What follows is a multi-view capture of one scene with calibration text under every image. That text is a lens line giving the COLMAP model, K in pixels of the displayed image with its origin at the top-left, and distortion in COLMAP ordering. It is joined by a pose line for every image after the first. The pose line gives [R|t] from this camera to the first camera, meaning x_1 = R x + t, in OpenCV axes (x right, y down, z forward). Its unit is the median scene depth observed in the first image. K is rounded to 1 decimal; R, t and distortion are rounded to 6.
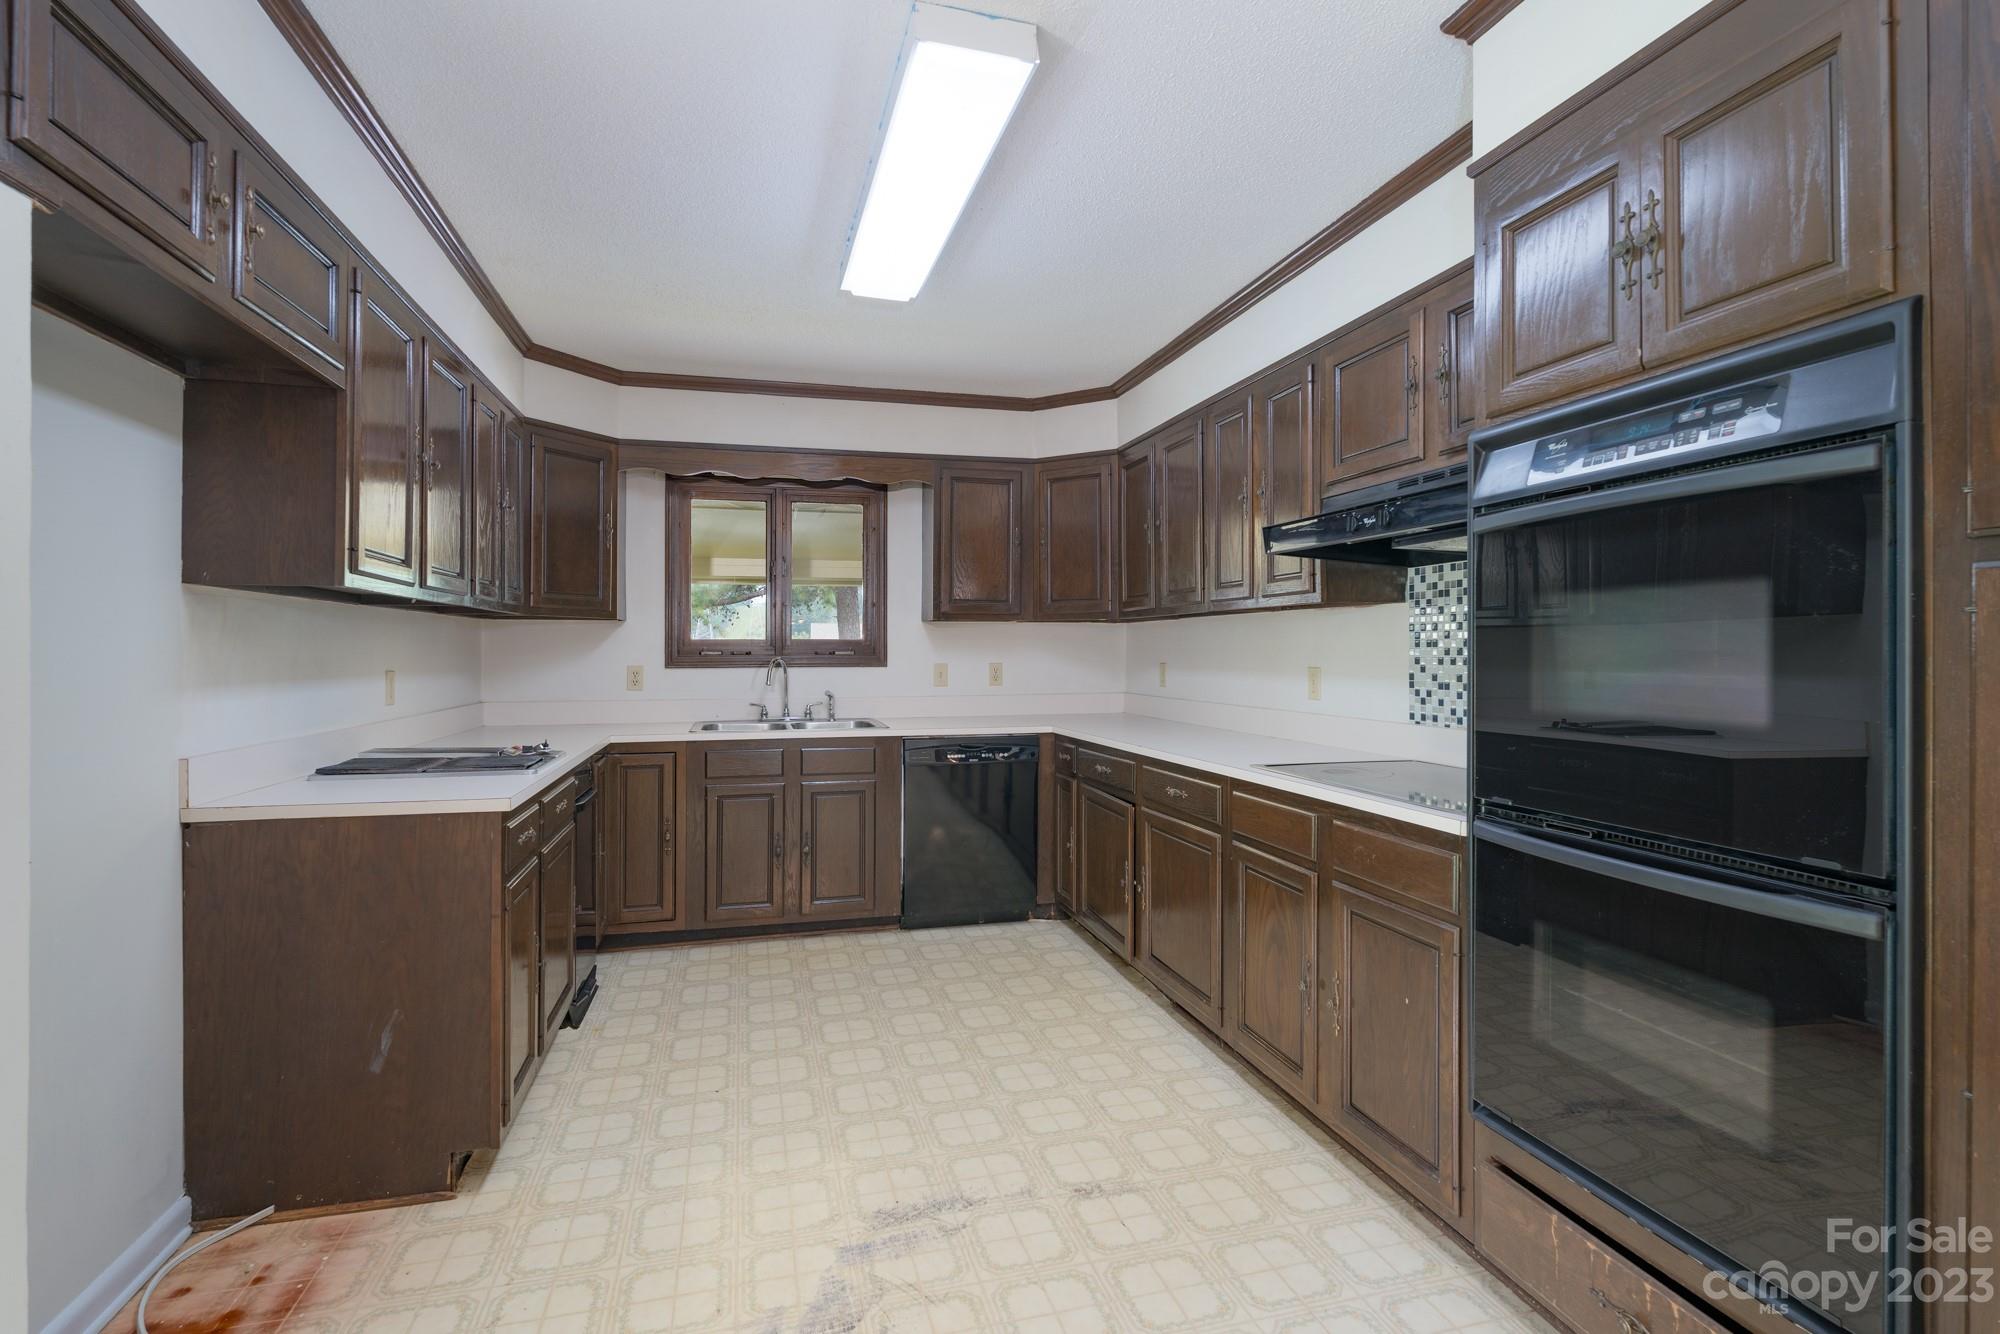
lens RADIAL K [[906.9, 0, 989.1], [0, 906.9, 645.7], [0, 0, 1]] dist [-0.011322, 0.001440]
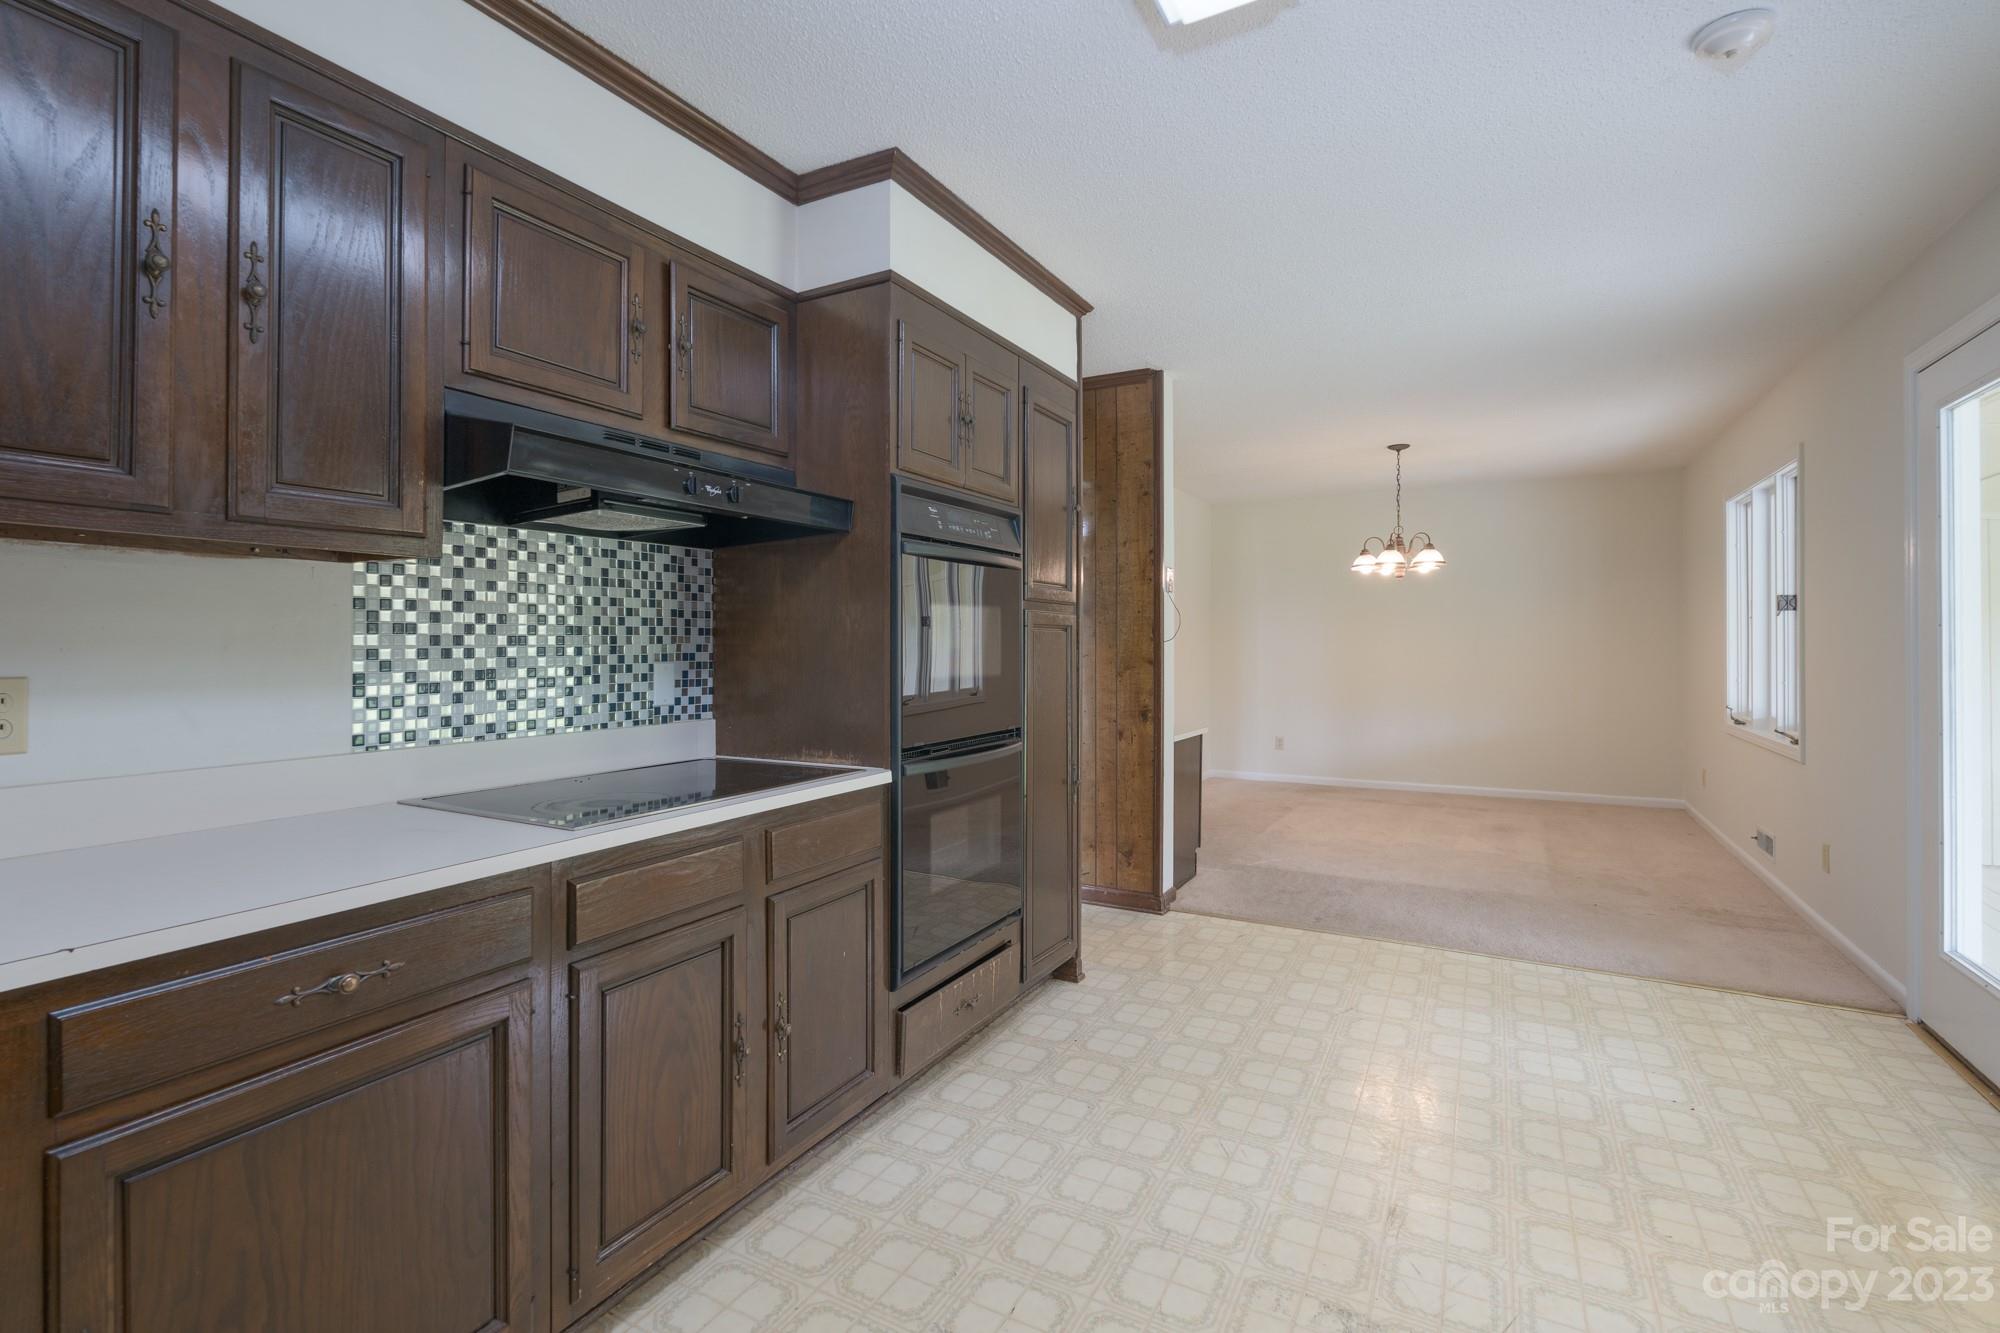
lens RADIAL K [[906.6, 0, 979.5], [0, 906.6, 643.6], [0, 0, 1]] dist [0.001595, -0.002991]
pose [[-0.714240, 0.003937, 0.699890, -0.346590], [-0.002396, 0.999965, -0.008070, 0.015837], [-0.699897, -0.007441, -0.714205, 1.322305]]
